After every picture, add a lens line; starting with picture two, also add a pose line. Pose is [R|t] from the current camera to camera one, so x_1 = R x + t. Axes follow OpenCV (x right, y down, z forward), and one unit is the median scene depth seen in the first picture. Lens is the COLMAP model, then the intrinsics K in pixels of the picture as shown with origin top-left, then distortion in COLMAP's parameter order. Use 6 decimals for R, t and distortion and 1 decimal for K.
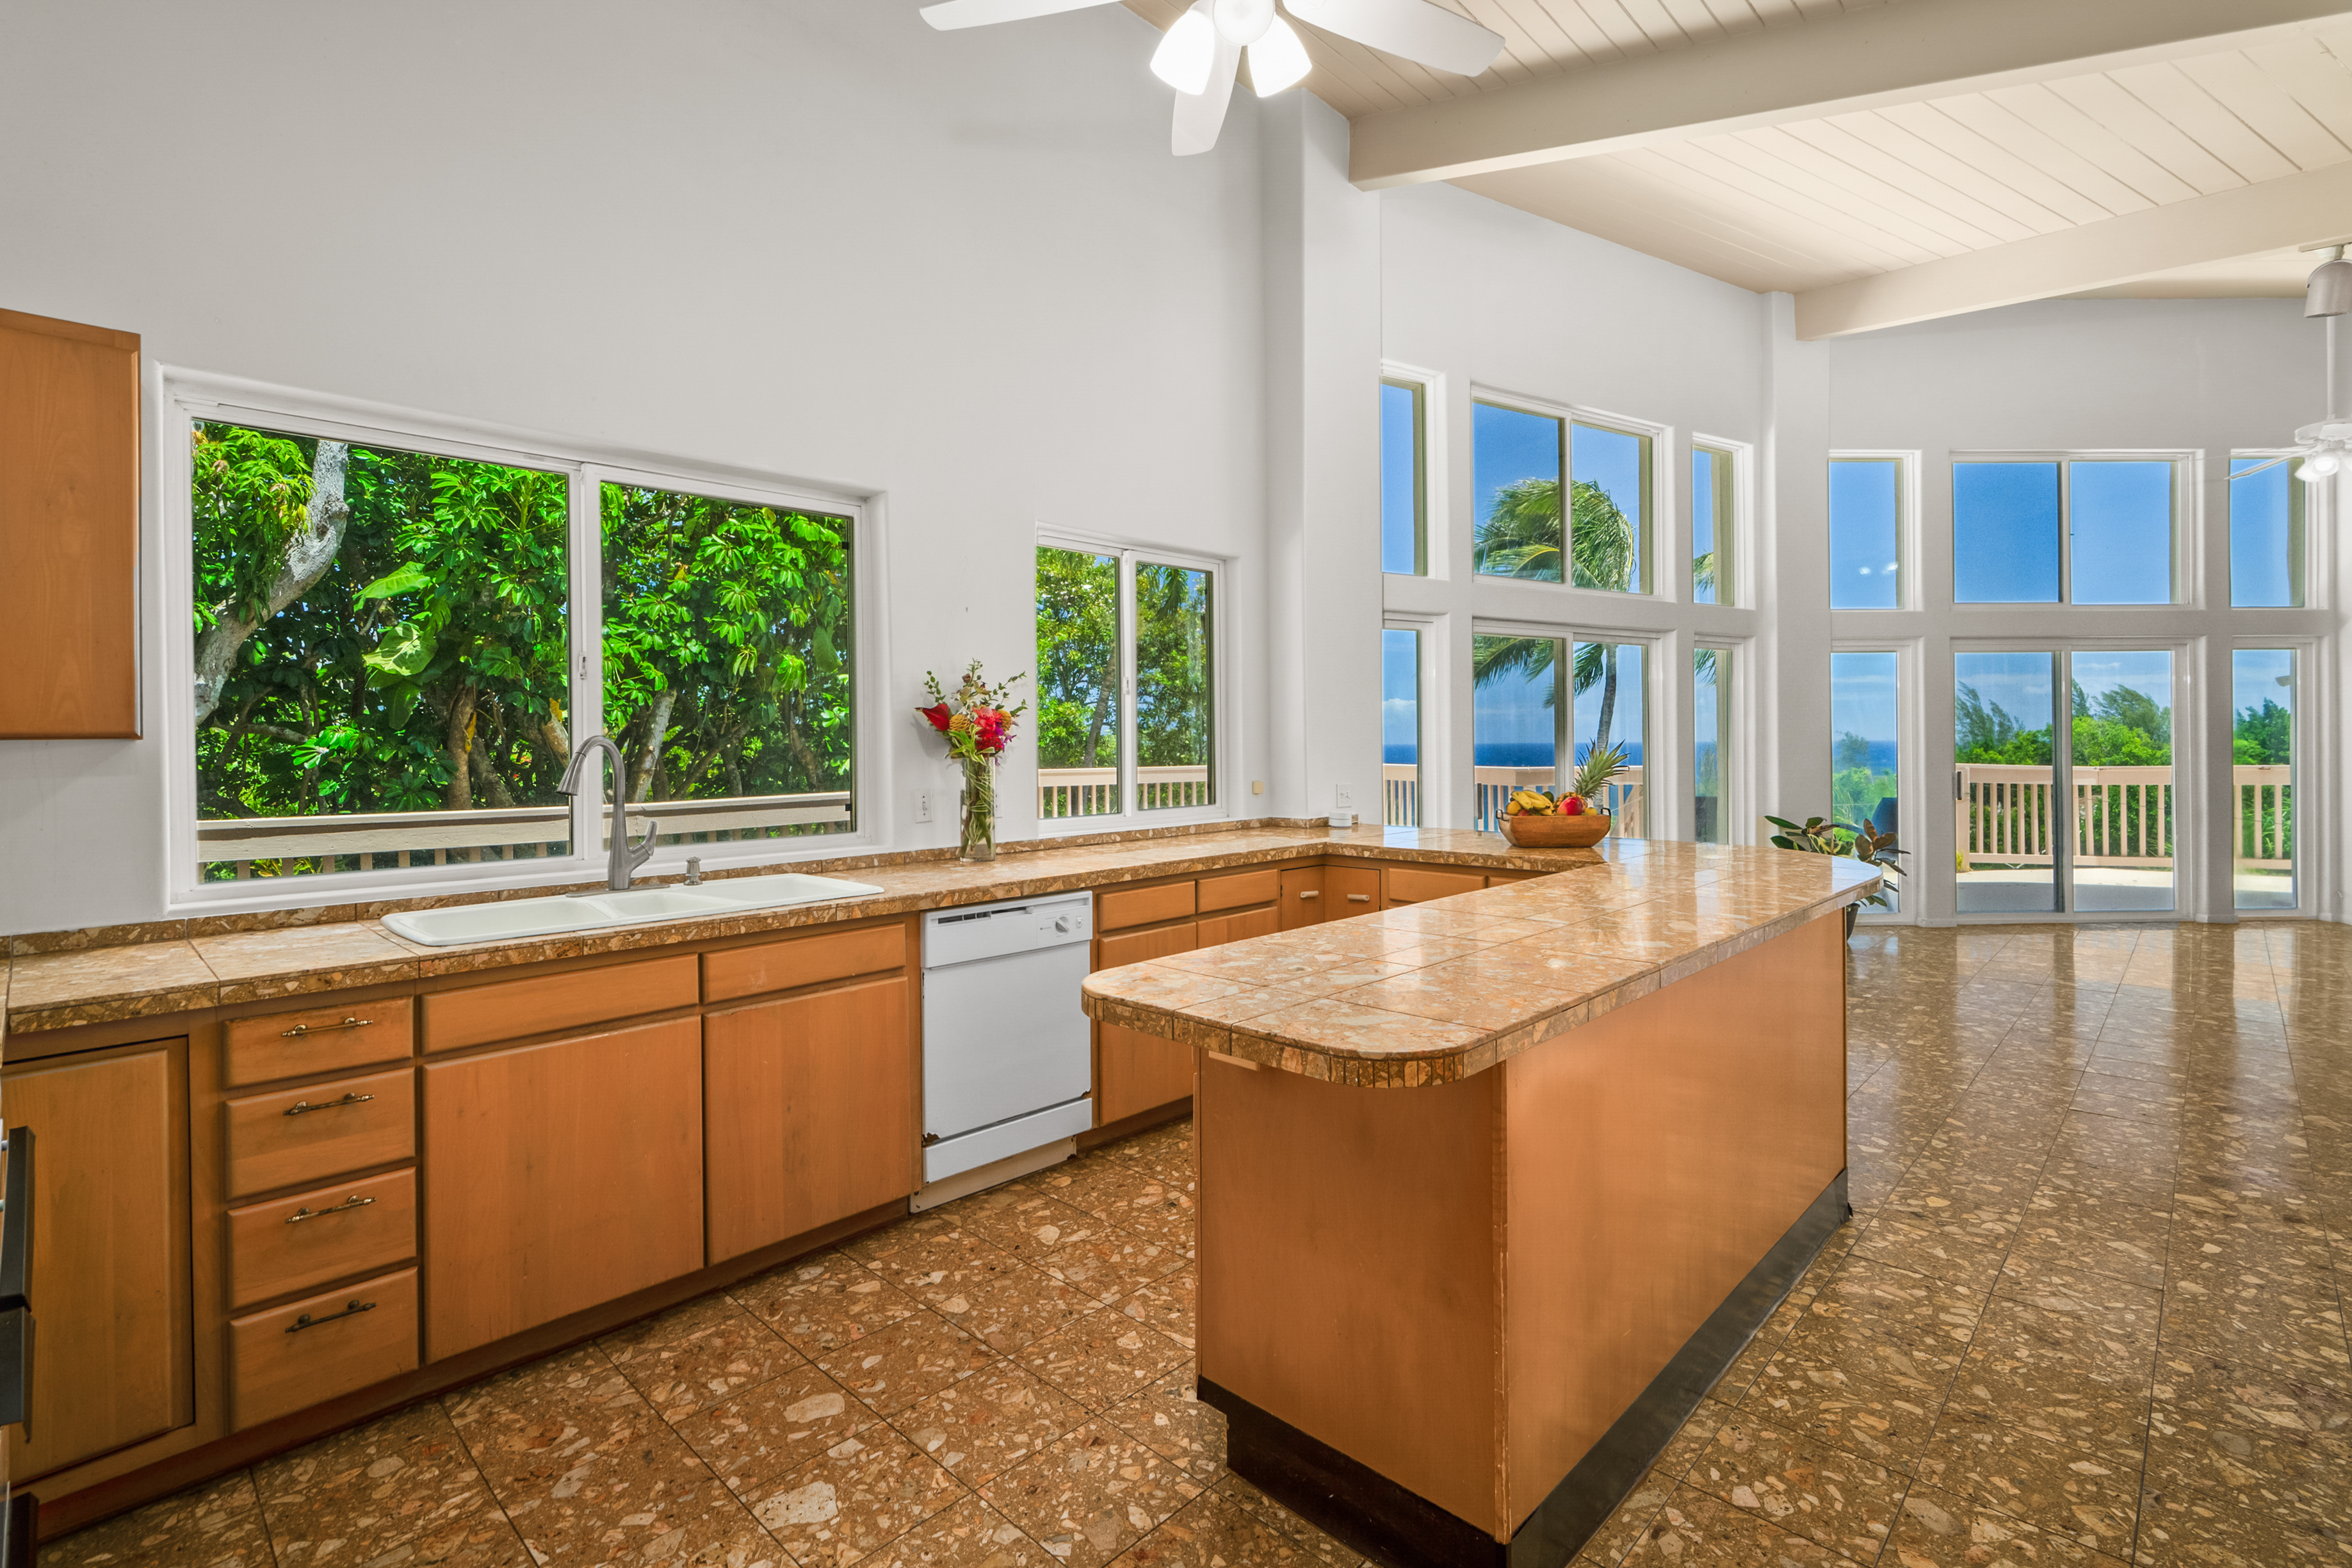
lens RADIAL K [[1086.4, 0, 1187.1], [0, 1086.4, 729.9], [0, 0, 1]] dist [-0.000457, 0.001288]
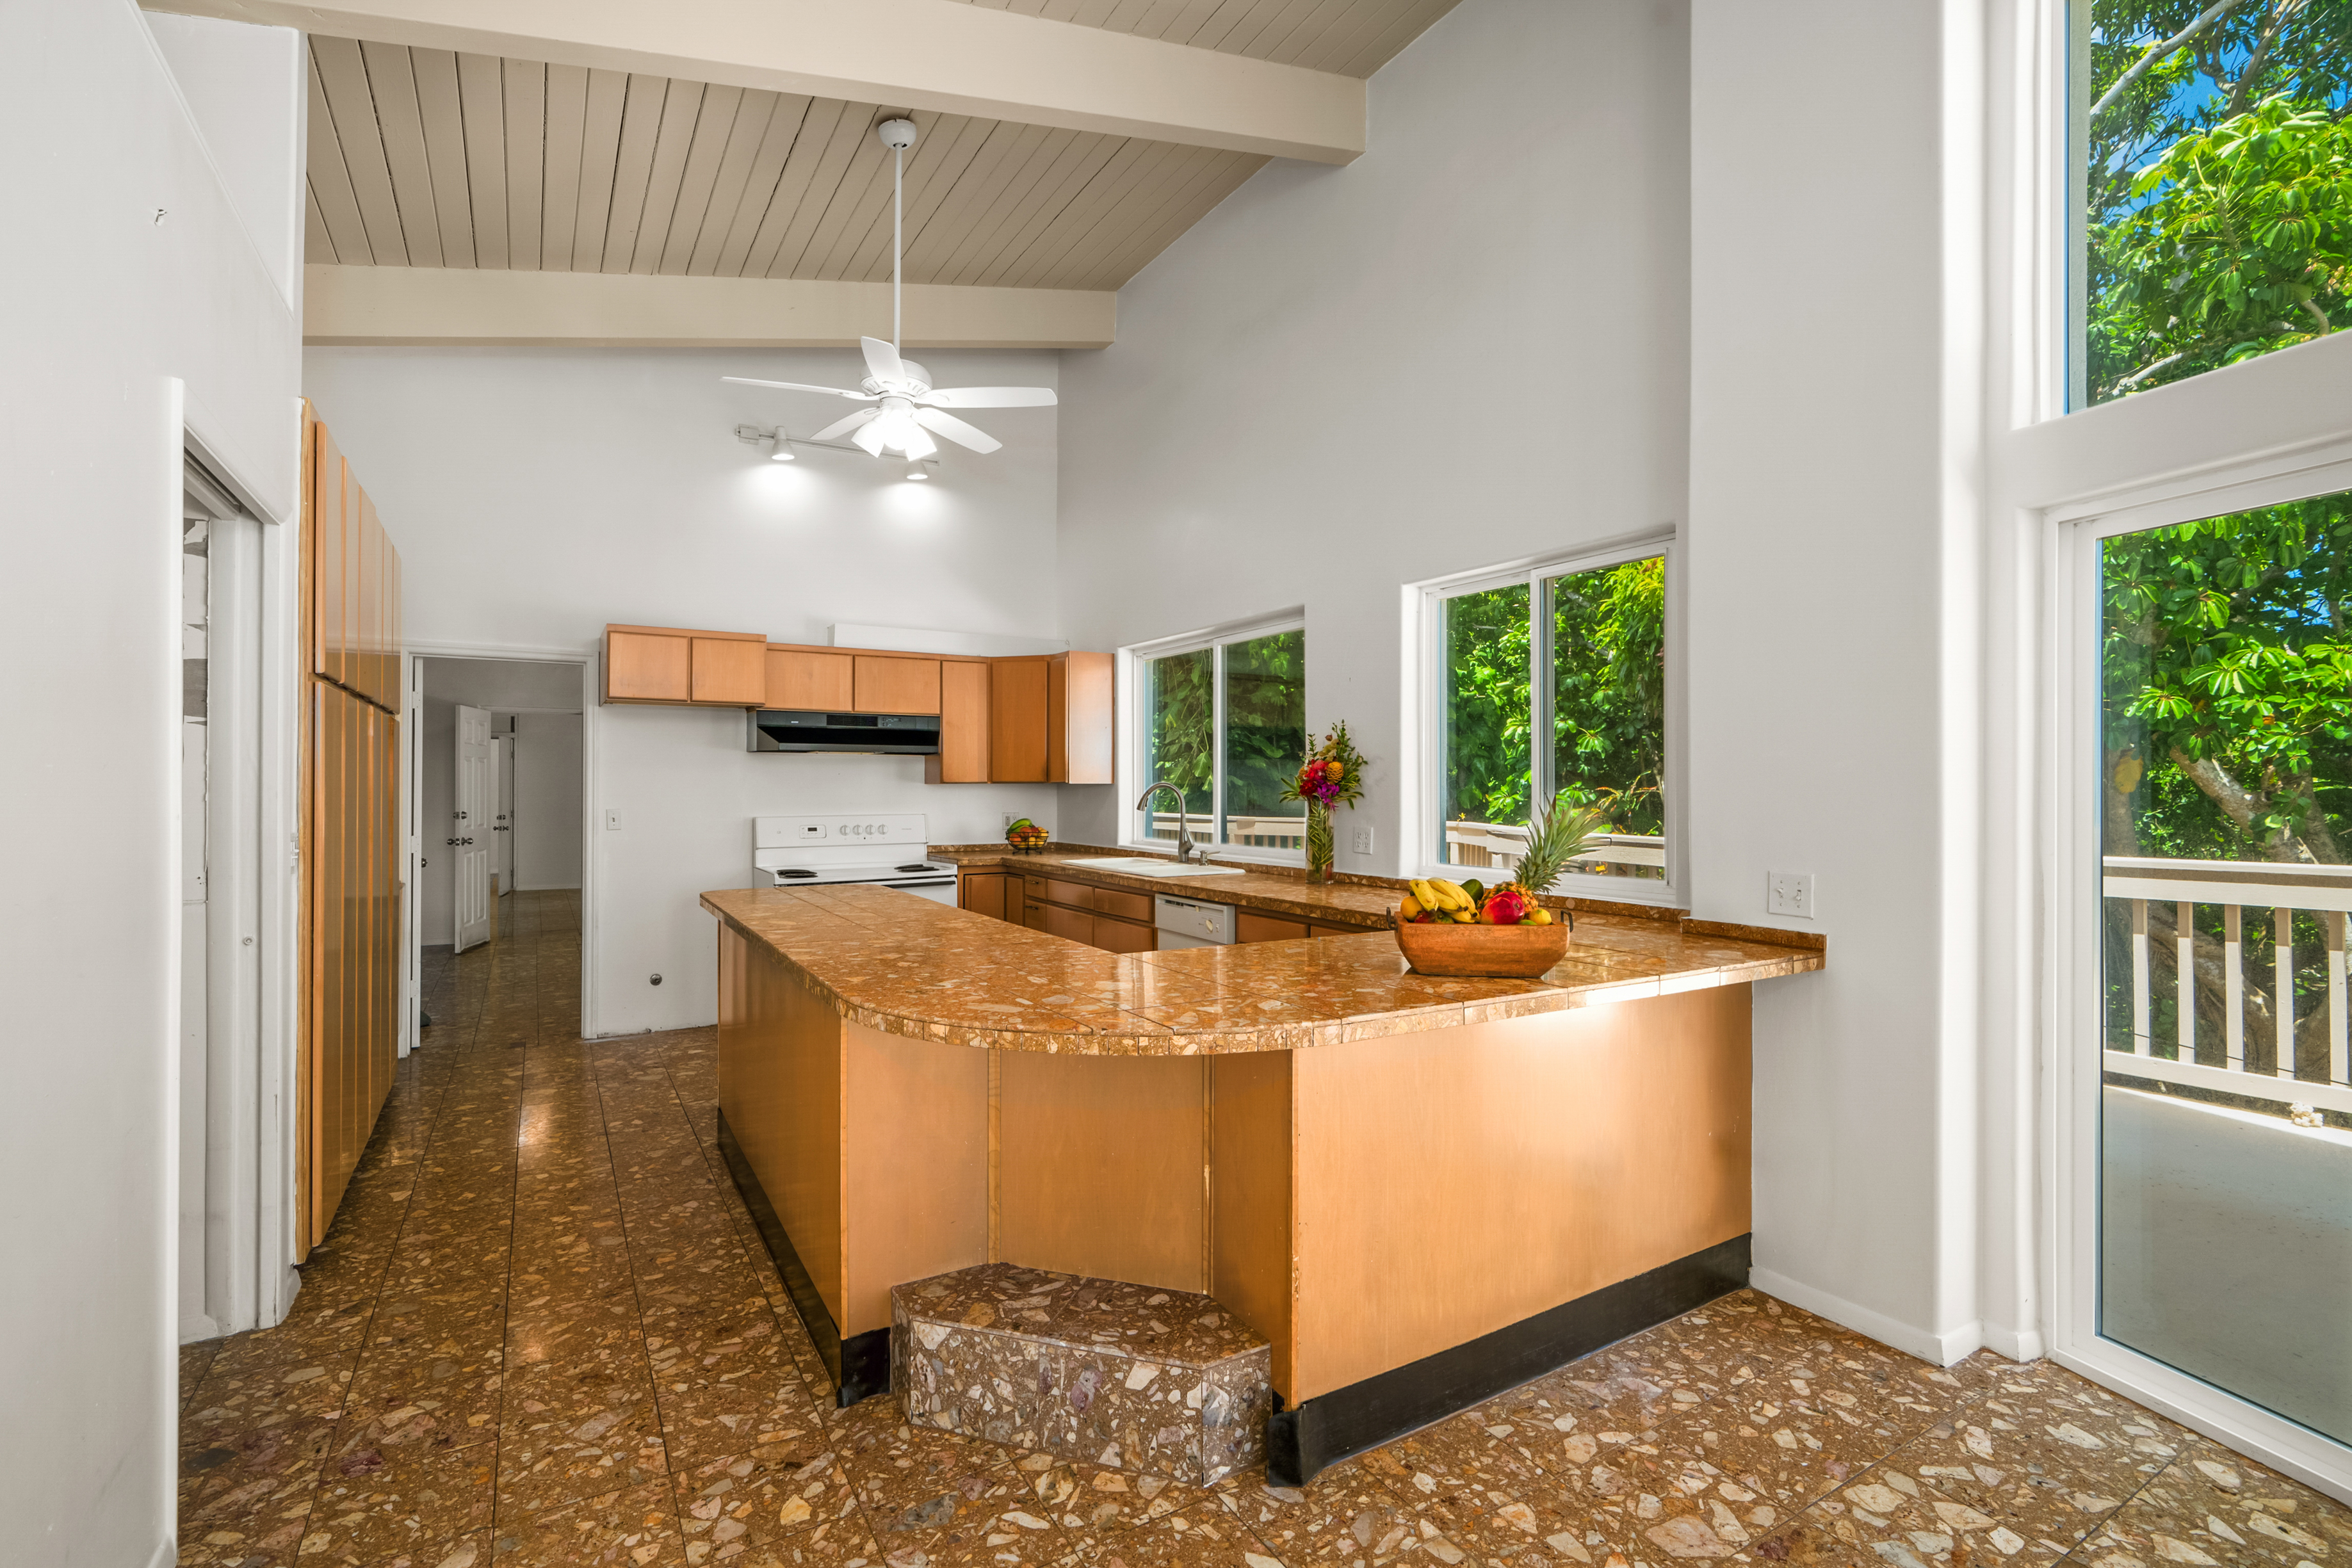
lens RADIAL K [[1086.4, 0, 1163.1], [0, 1086.4, 775.1], [0, 0, 1]] dist [-0.000457, 0.001288]
pose [[-0.282645, 0.002386, -0.959222, 1.572417], [0.015287, 0.999881, -0.002017, -0.005161], [0.959103, -0.015234, -0.282648, 1.760779]]
